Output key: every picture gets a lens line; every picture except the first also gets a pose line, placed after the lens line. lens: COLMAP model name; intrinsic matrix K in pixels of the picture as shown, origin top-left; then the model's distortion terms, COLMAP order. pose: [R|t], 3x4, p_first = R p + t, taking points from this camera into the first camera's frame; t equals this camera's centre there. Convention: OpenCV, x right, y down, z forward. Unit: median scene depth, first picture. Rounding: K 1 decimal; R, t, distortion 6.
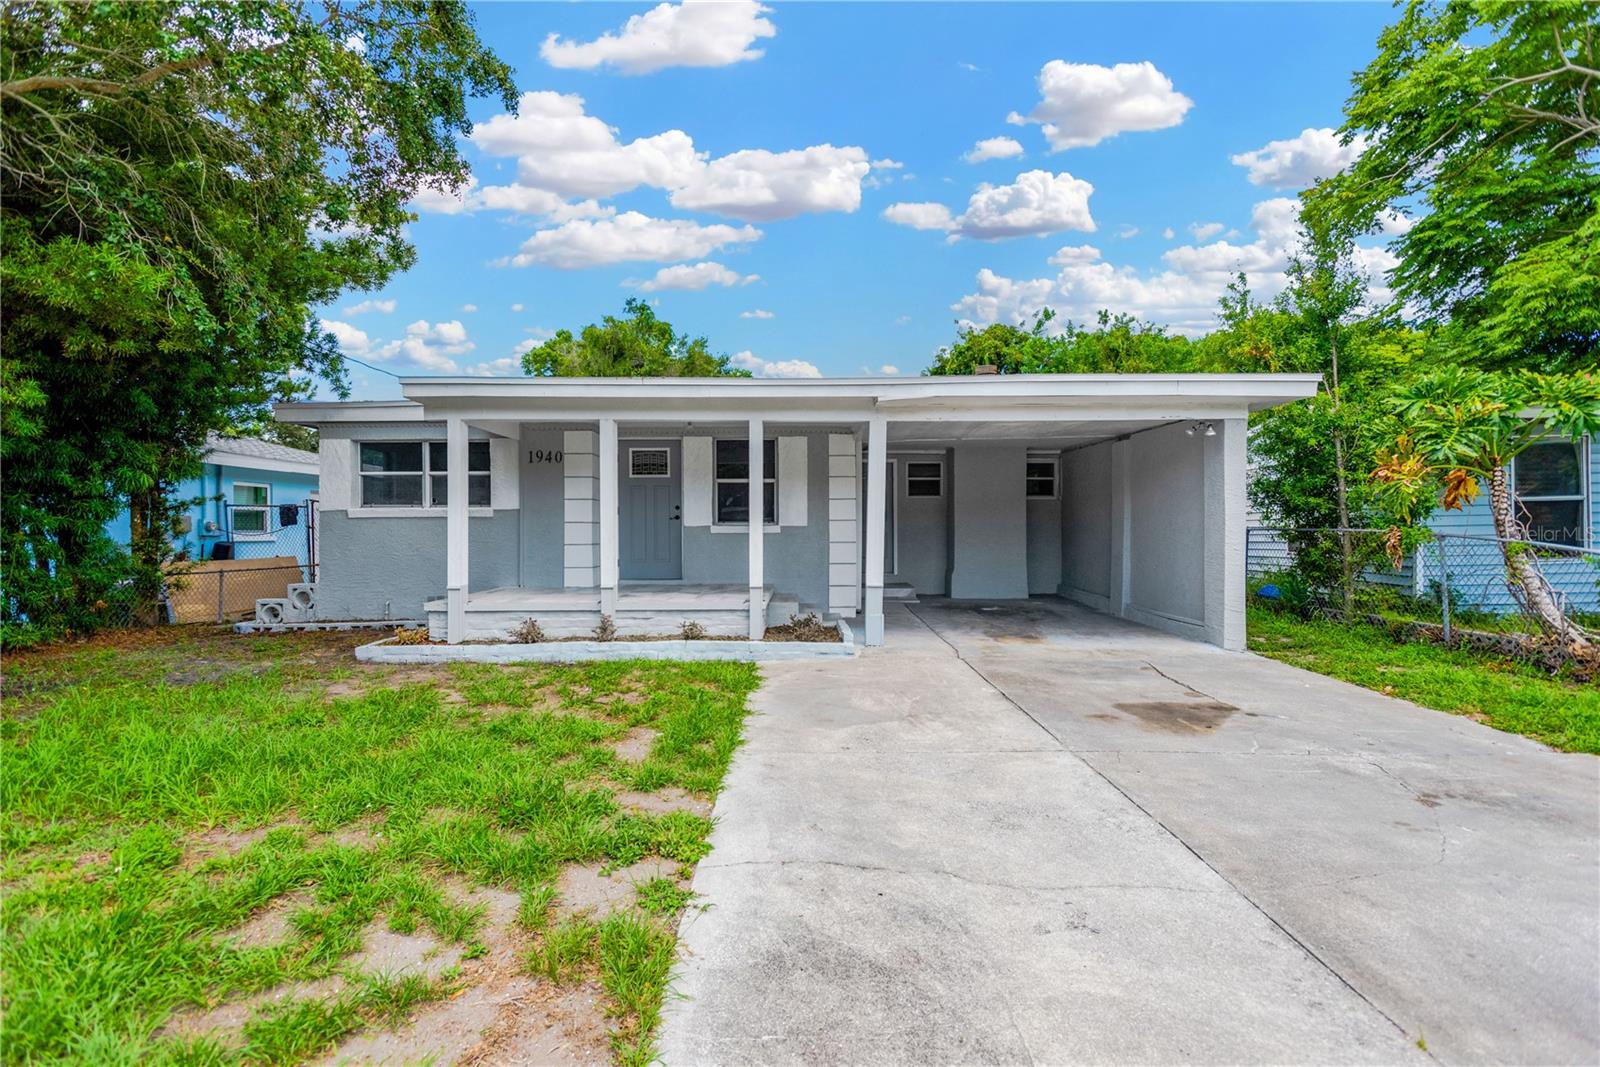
lens RADIAL K [[746.8, 0, 800.0], [0, 746.8, 533.5], [0, 0, 1]] dist [0.025297, -0.008296]
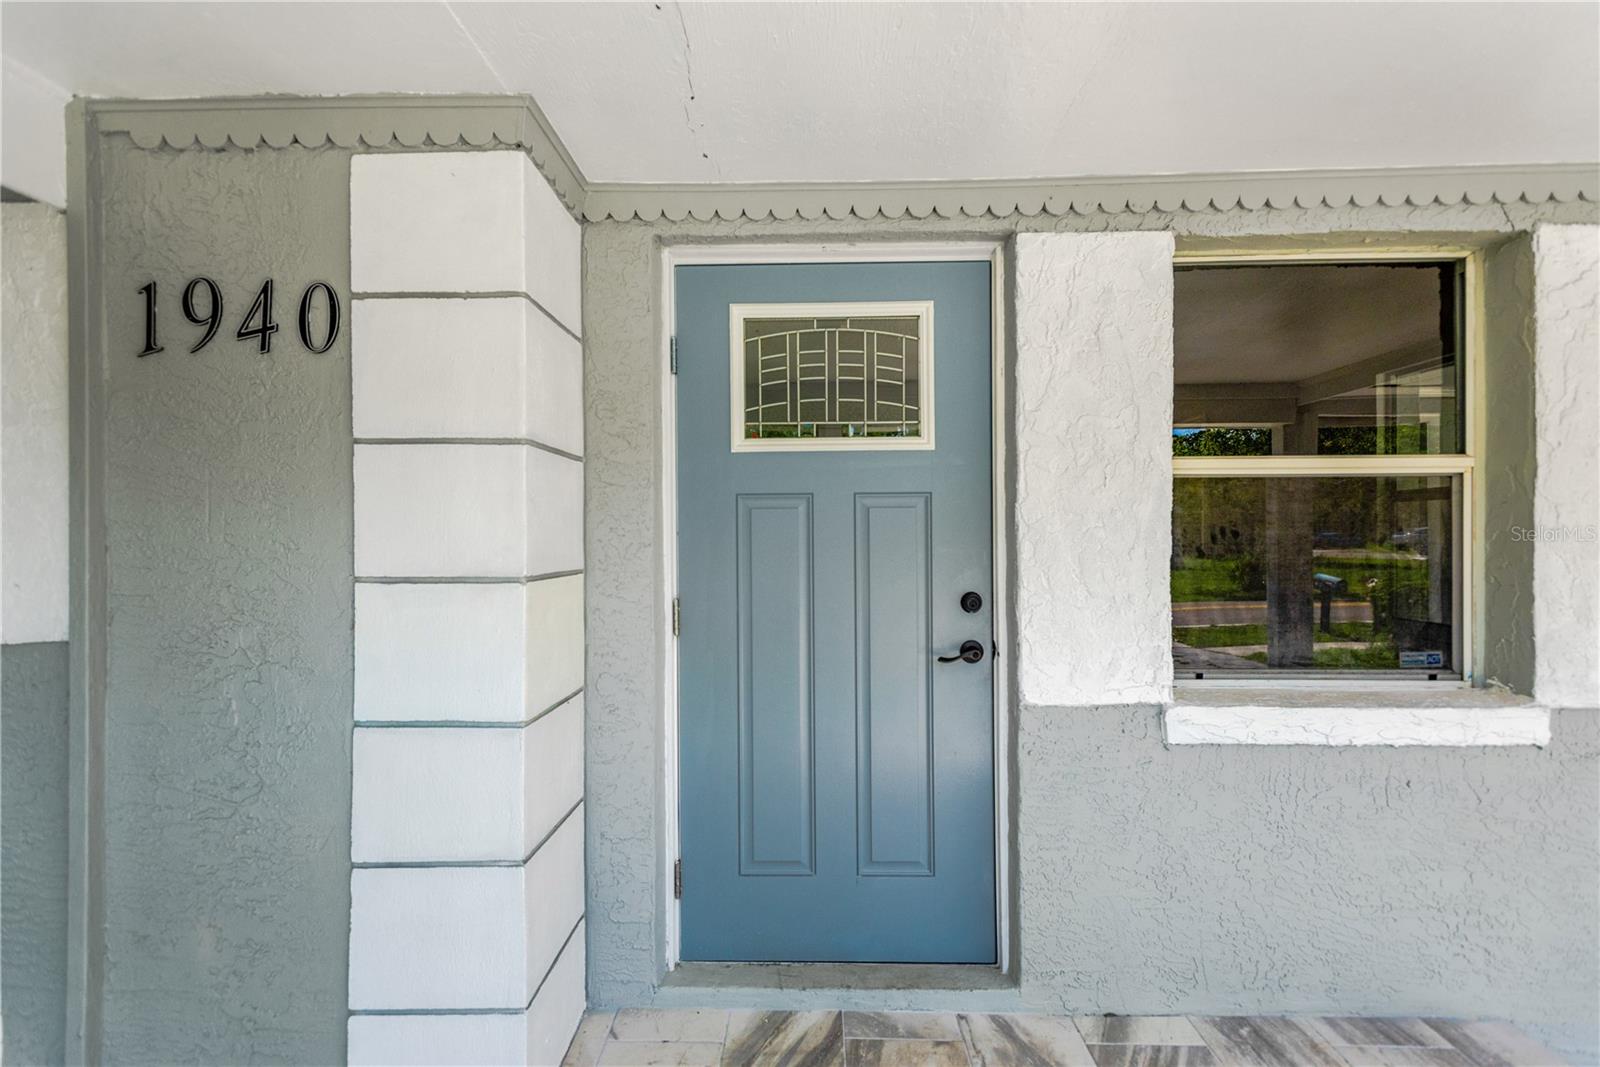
lens RADIAL K [[746.8, 0, 800.0], [0, 746.8, 533.5], [0, 0, 1]] dist [0.025297, -0.008296]
pose [[0.999645, -0.001334, -0.026595, -0.208350], [0.001255, 0.999995, -0.002973, -0.053359], [0.026599, 0.002939, 0.999642, 0.814853]]
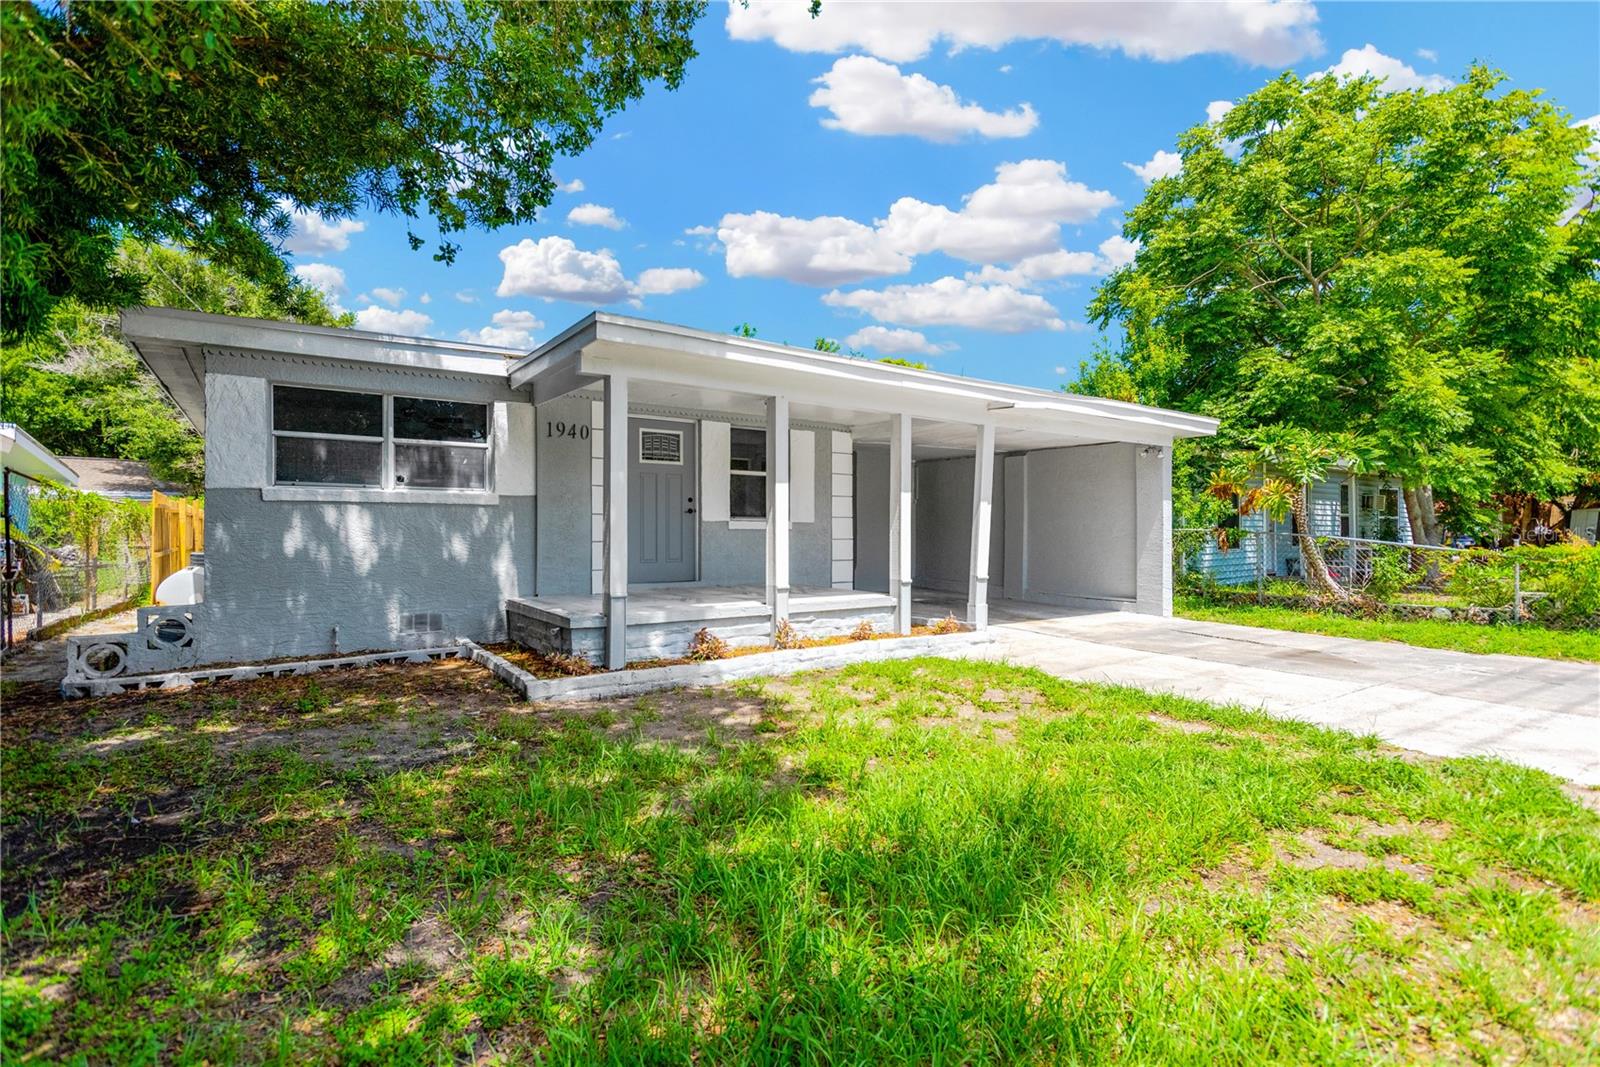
lens RADIAL K [[746.8, 0, 800.0], [0, 746.8, 533.5], [0, 0, 1]] dist [0.025297, -0.008296]
pose [[0.825364, 0.004636, 0.564582, -0.566075], [-0.001857, 0.999983, -0.005496, 0.009854], [-0.564598, 0.003488, 0.825359, 0.202917]]
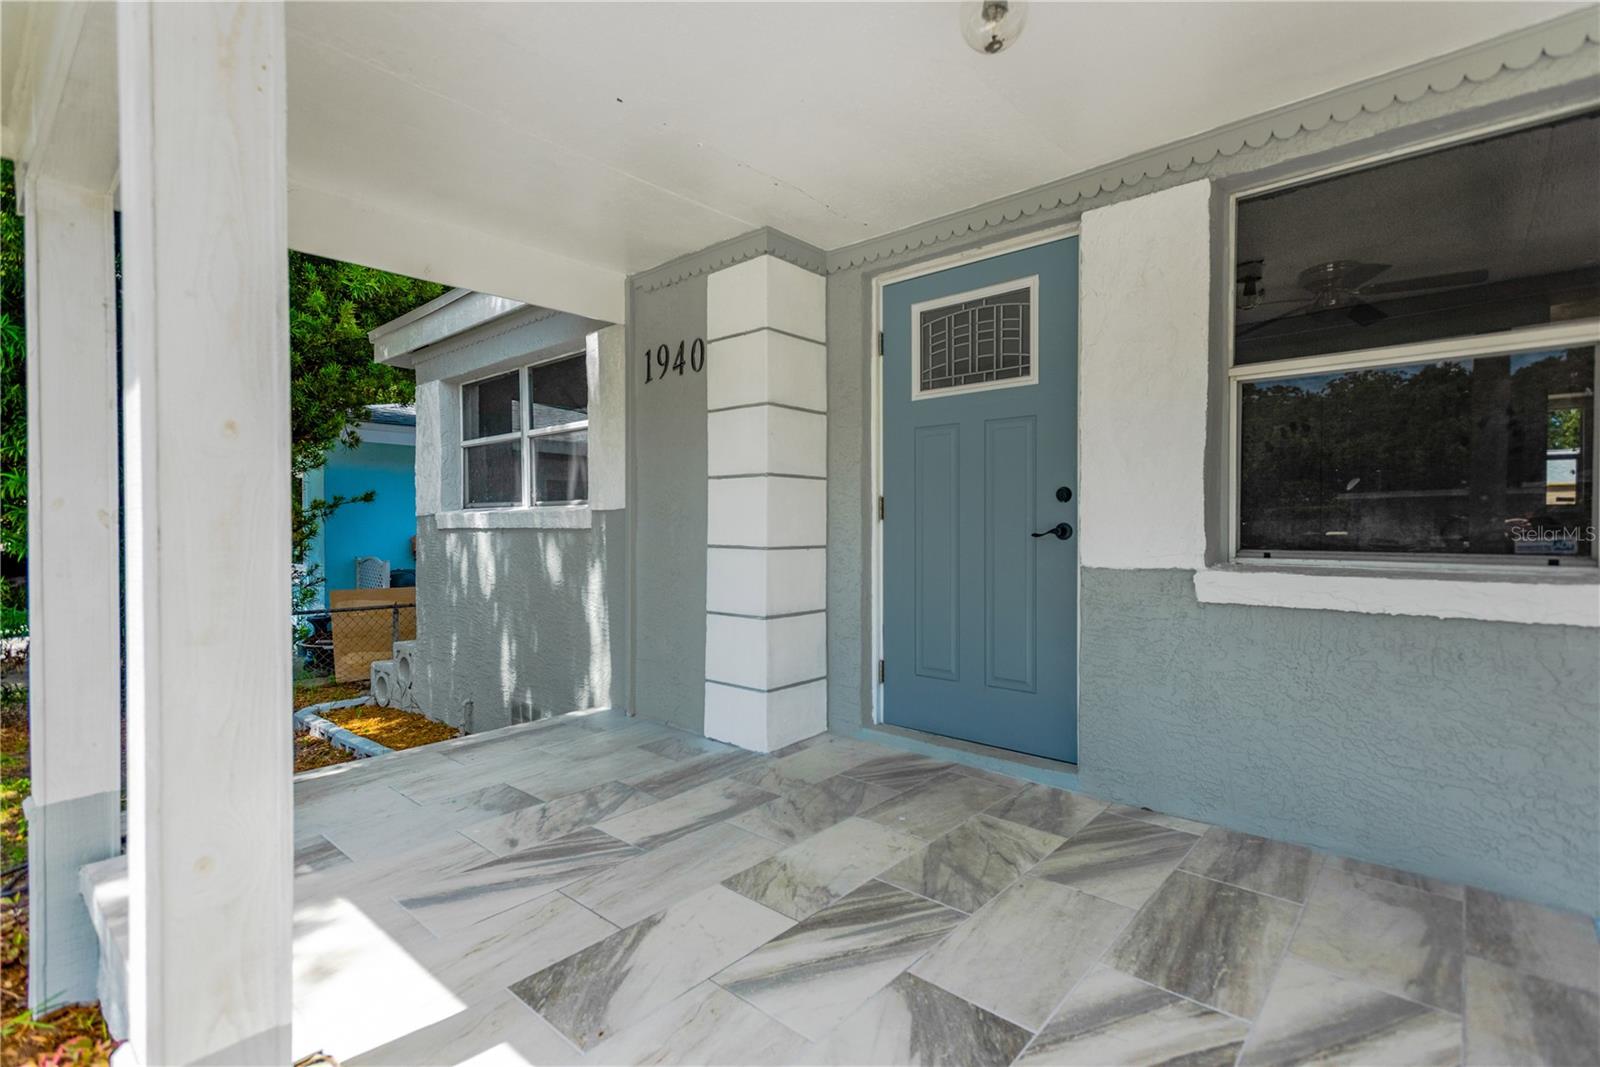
lens RADIAL K [[746.8, 0, 800.0], [0, 746.8, 533.5], [0, 0, 1]] dist [0.025297, -0.008296]
pose [[0.744044, 0.010945, -0.668041, -0.055920], [-0.003903, 0.999920, 0.012036, -0.023842], [0.668119, -0.006348, 0.744027, 0.751857]]
